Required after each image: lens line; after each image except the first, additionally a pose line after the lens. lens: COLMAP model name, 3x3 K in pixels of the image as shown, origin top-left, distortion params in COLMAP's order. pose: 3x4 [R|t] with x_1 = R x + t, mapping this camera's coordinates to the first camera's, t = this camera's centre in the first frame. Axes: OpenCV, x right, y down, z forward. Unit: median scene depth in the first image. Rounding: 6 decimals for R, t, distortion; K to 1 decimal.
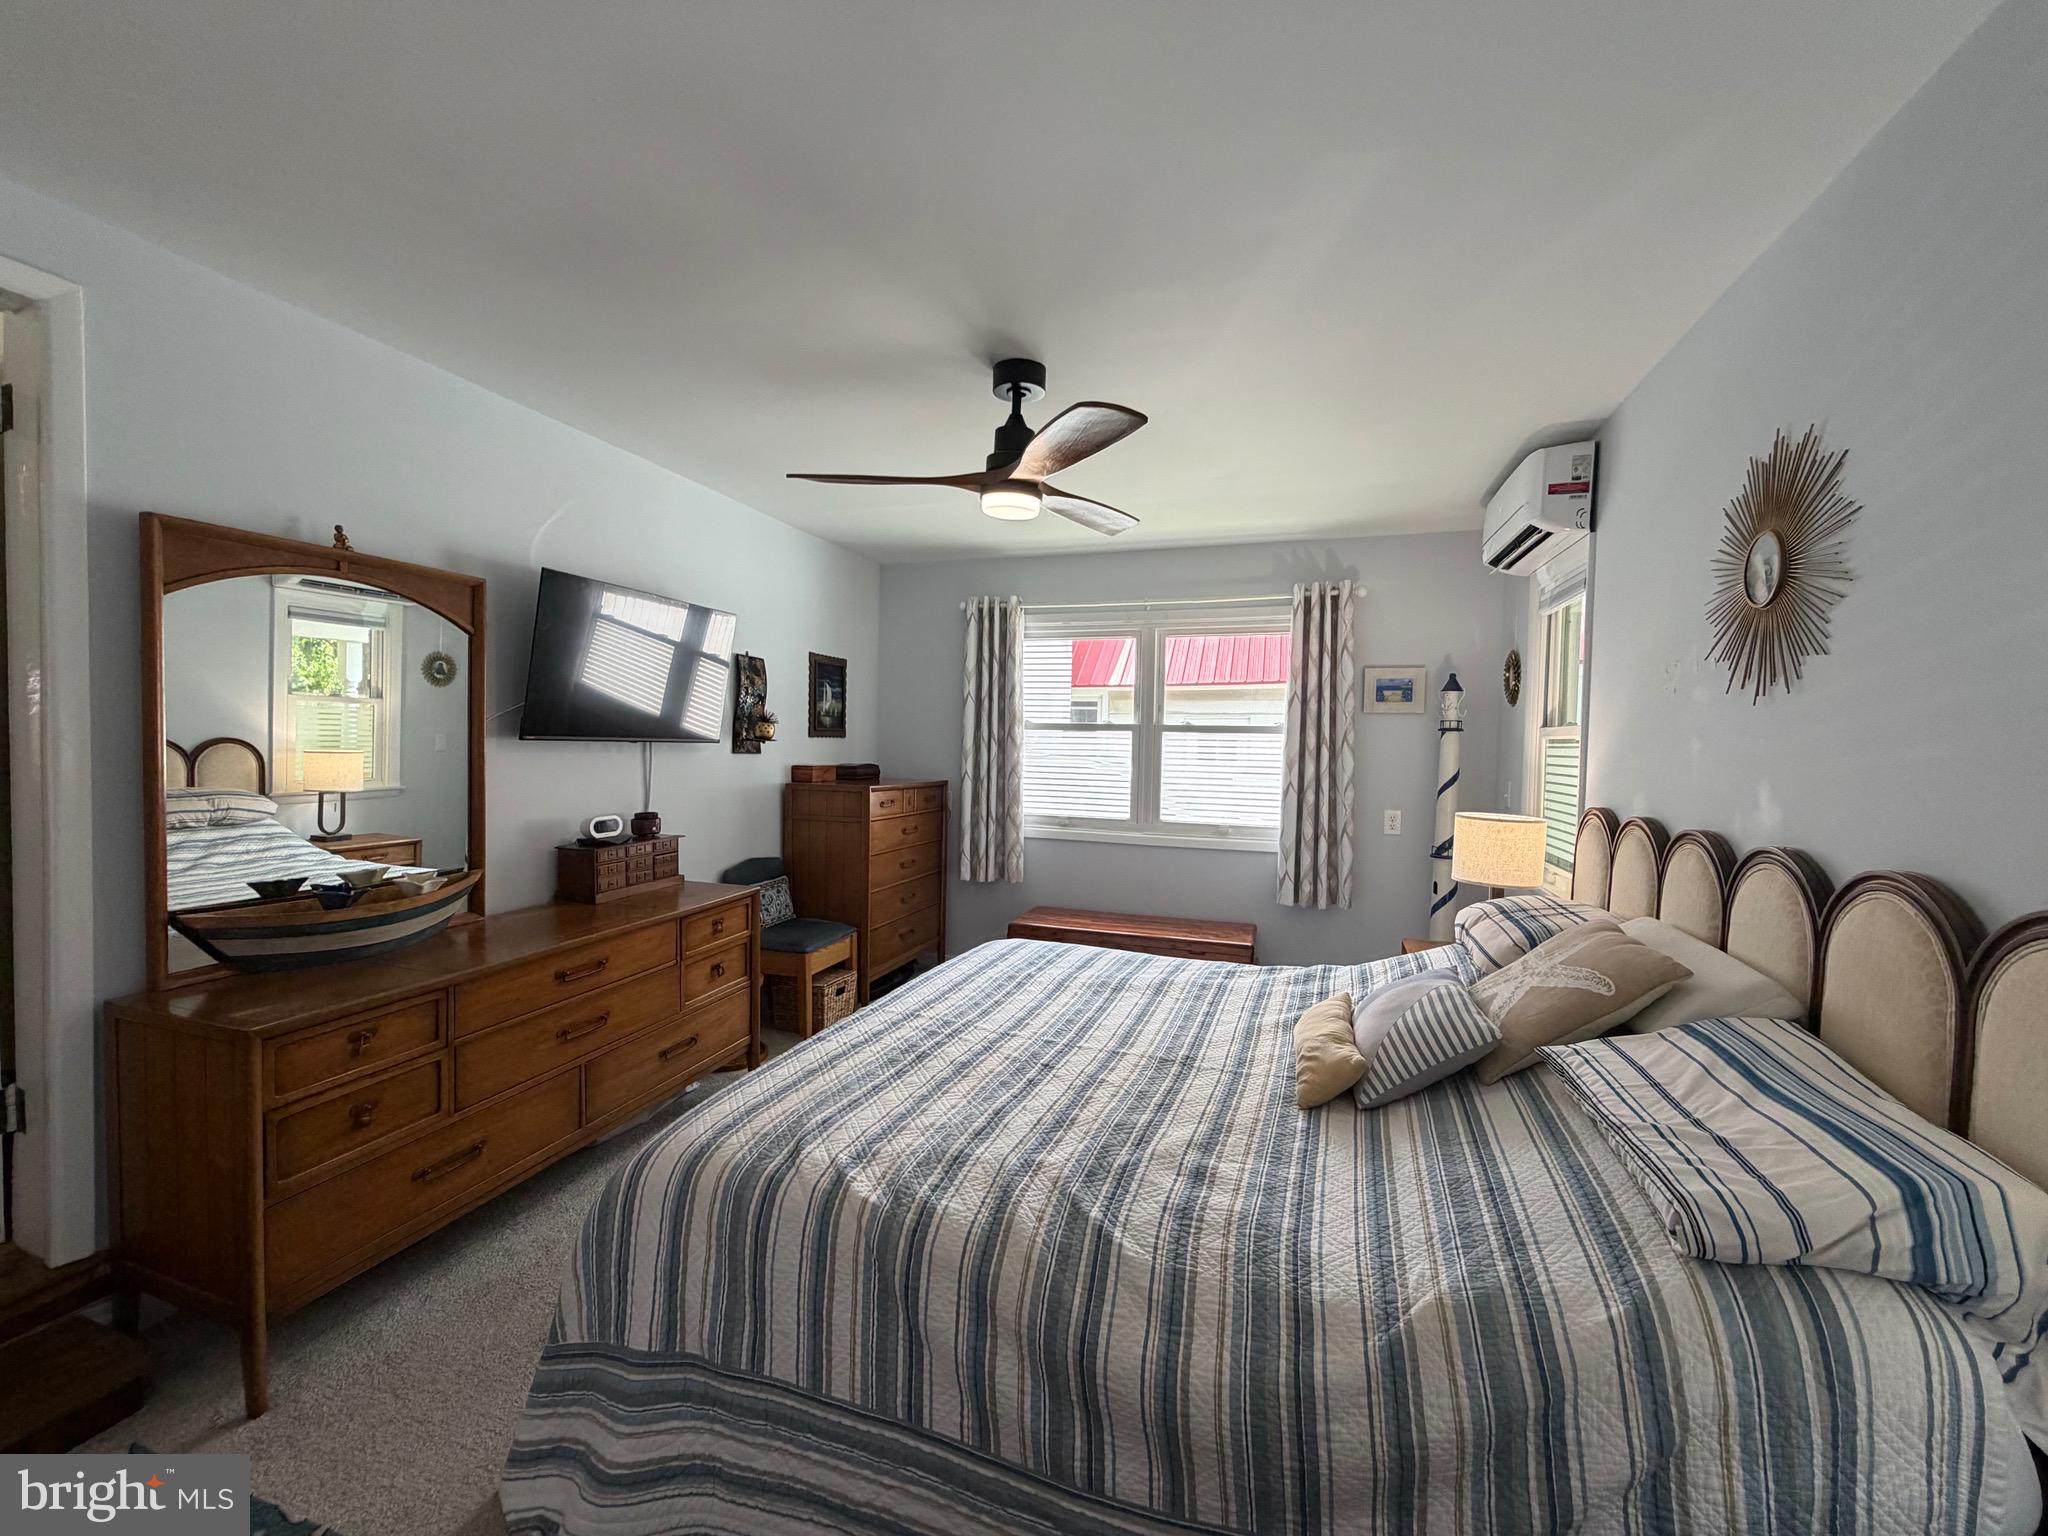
lens RADIAL K [[817.7, 0, 1016.5], [0, 817.7, 770.3], [0, 0, 1]] dist [-0.001551, -0.000144]
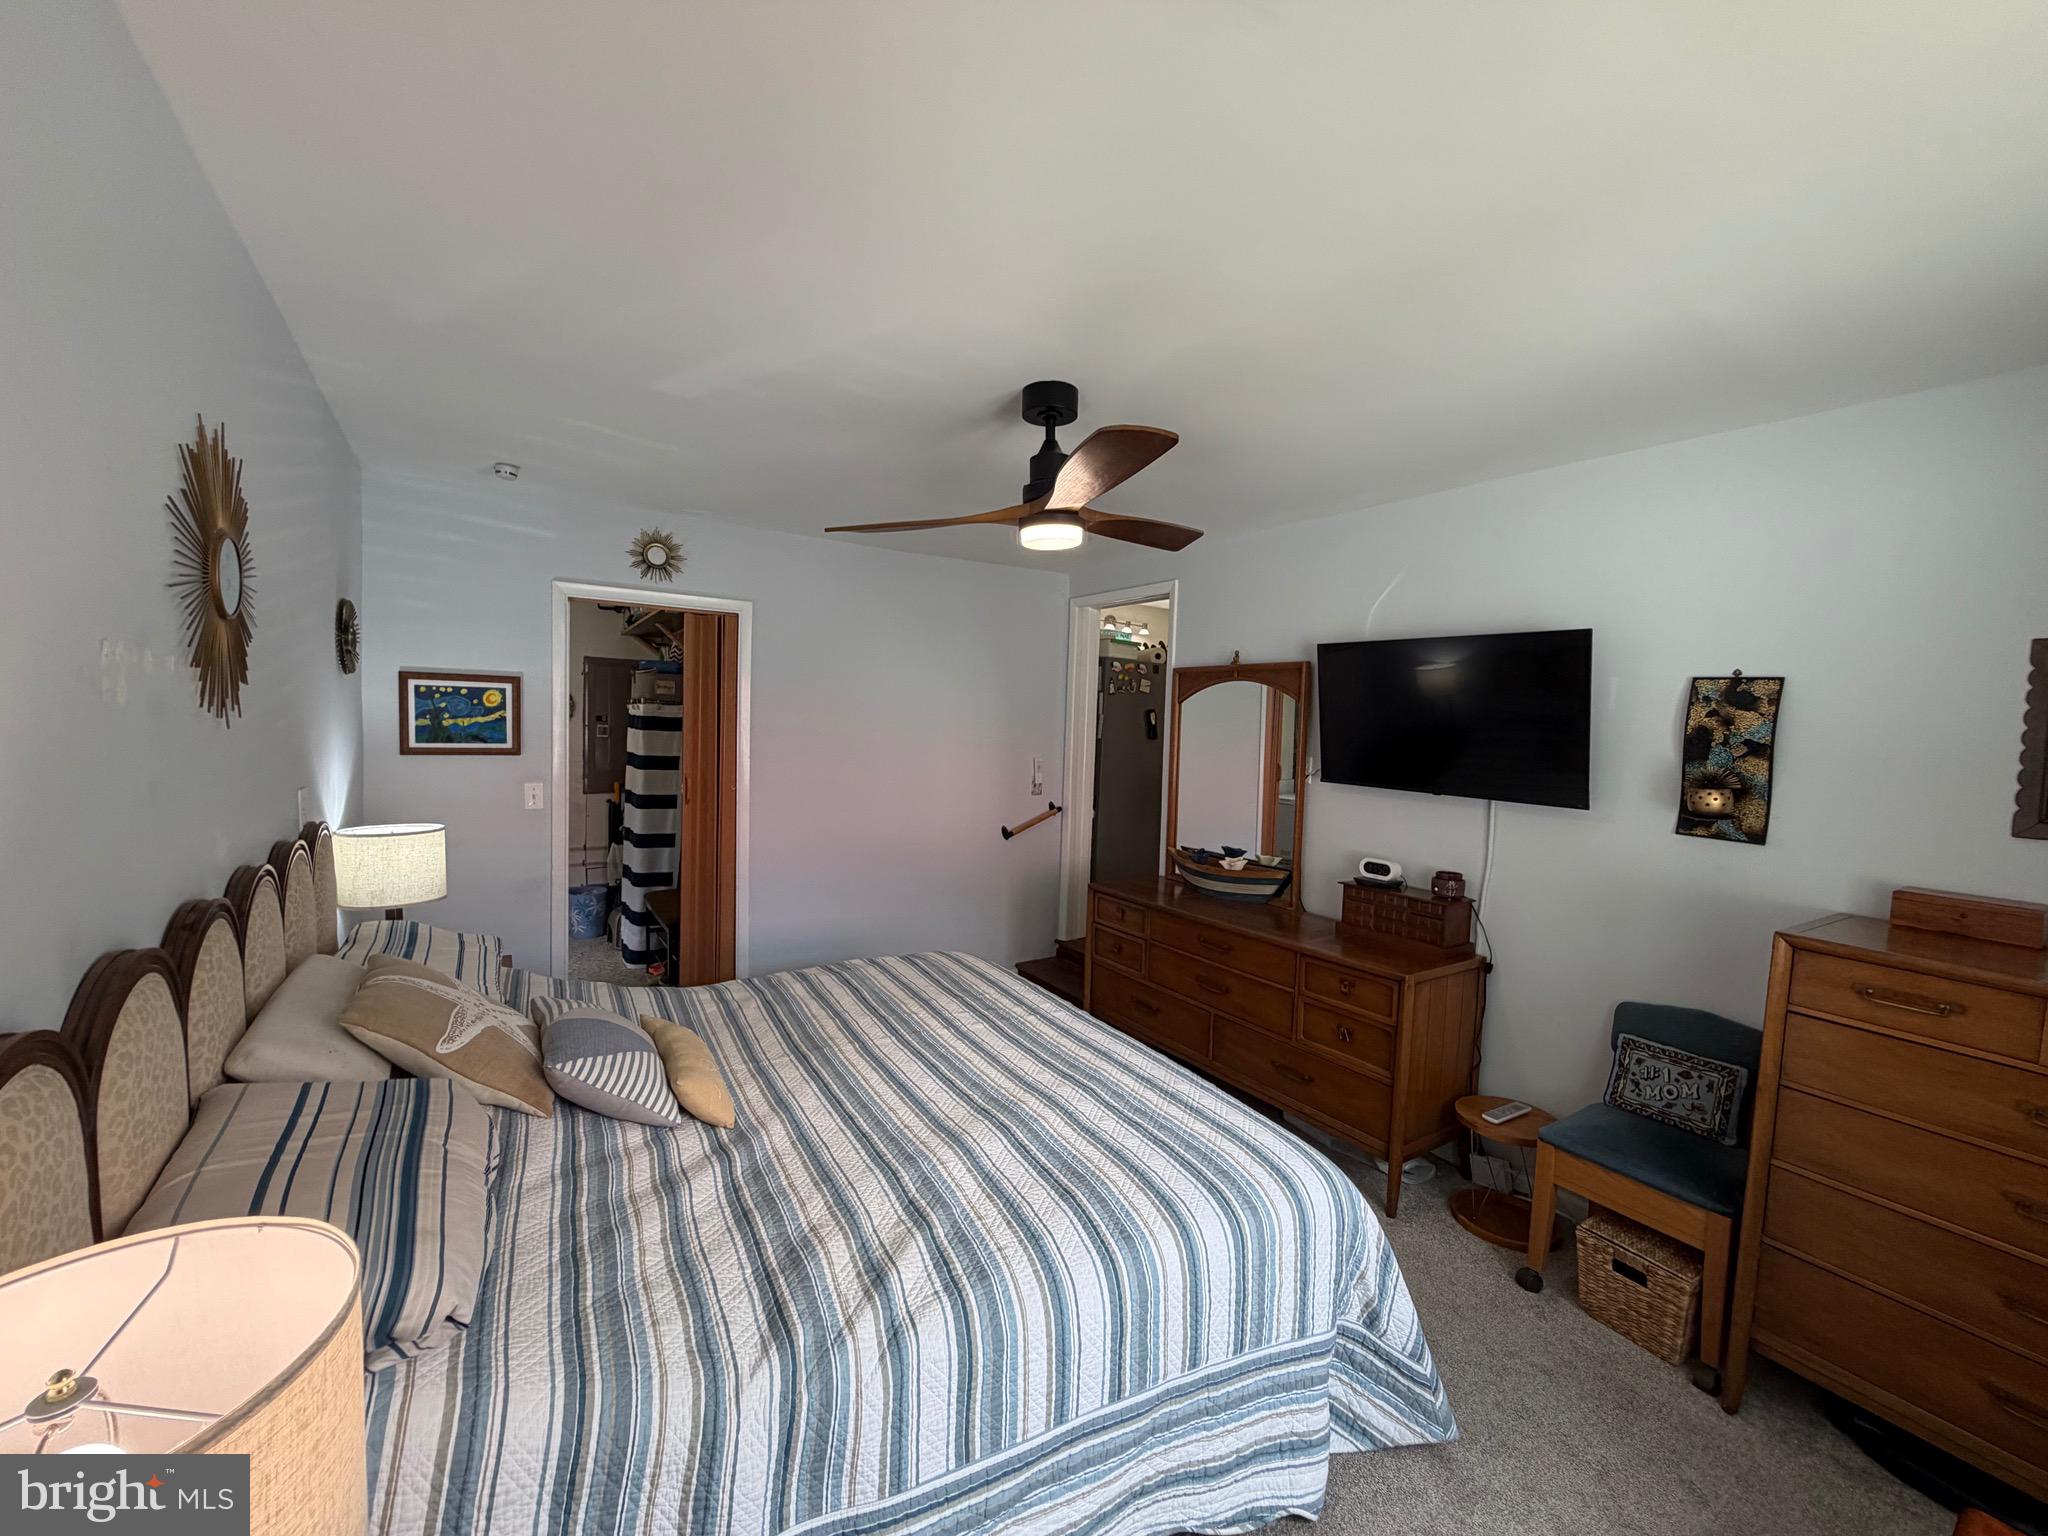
lens RADIAL K [[815.1, 0, 1017.1], [0, 815.1, 773.6], [0, 0, 1]] dist [-0.000988, -0.000077]
pose [[-0.617498, 0.008301, -0.786528, 0.610570], [-0.080542, 0.994021, 0.073723, -0.093849], [0.782438, 0.108873, -0.613138, 1.263039]]
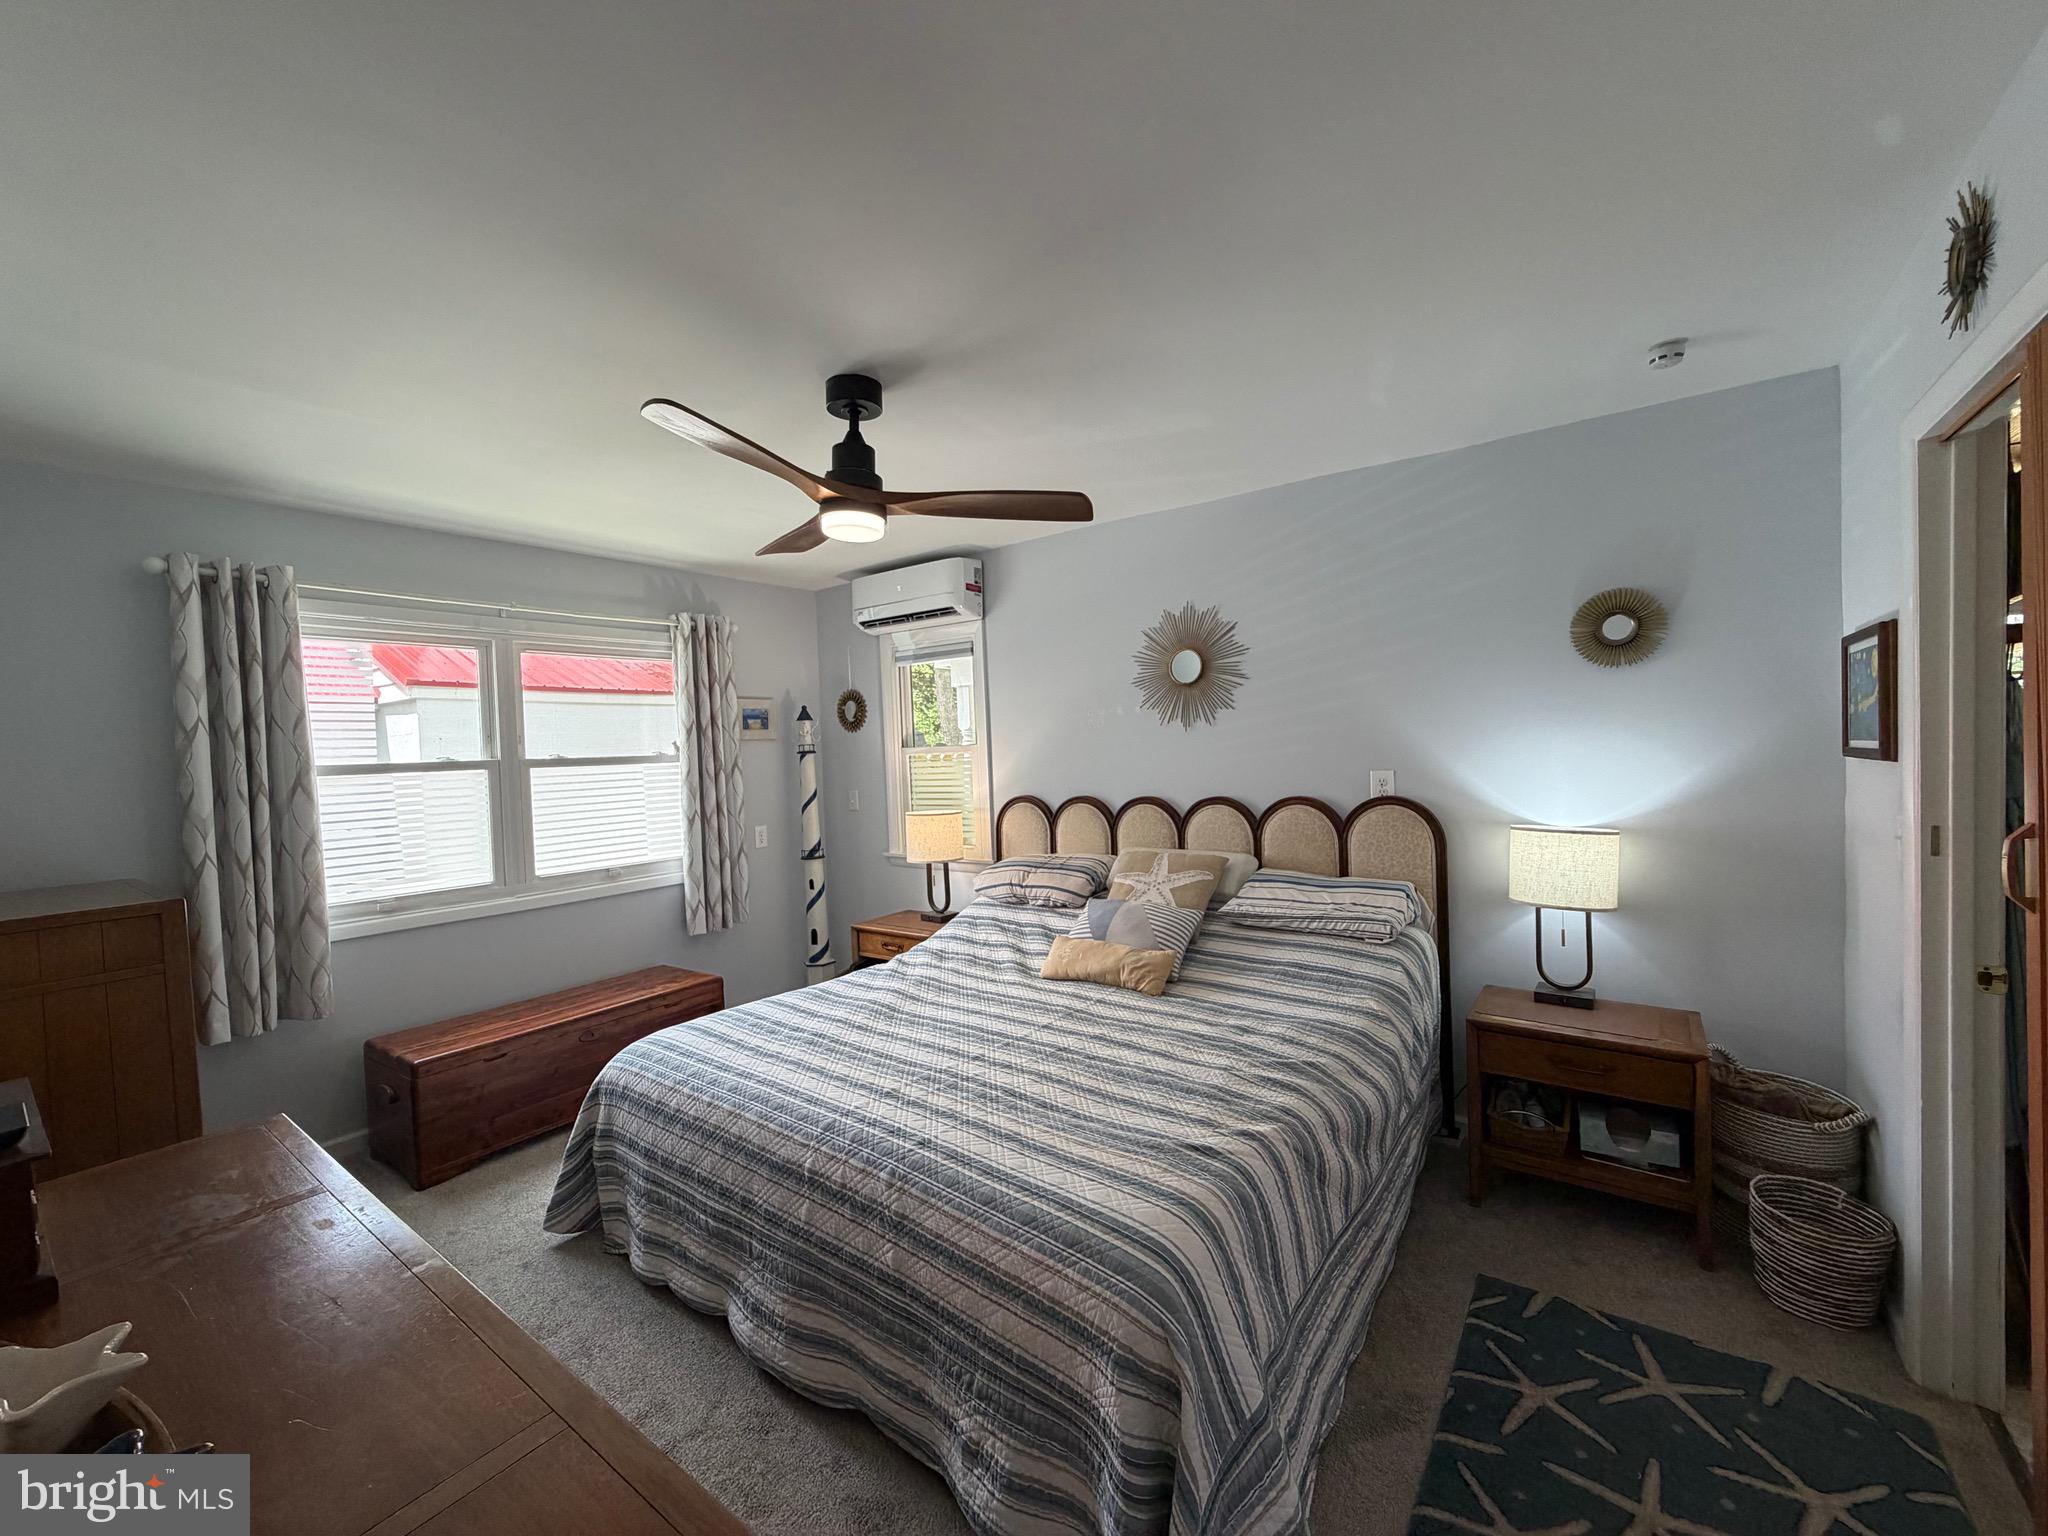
lens RADIAL K [[817.7, 0, 1016.5], [0, 817.7, 770.3], [0, 0, 1]] dist [-0.001551, -0.000144]
pose [[0.306020, -0.056399, 0.950353, -0.690468], [0.082505, 0.996059, 0.032544, -0.048237], [-0.948443, 0.068450, 0.309468, 0.441427]]
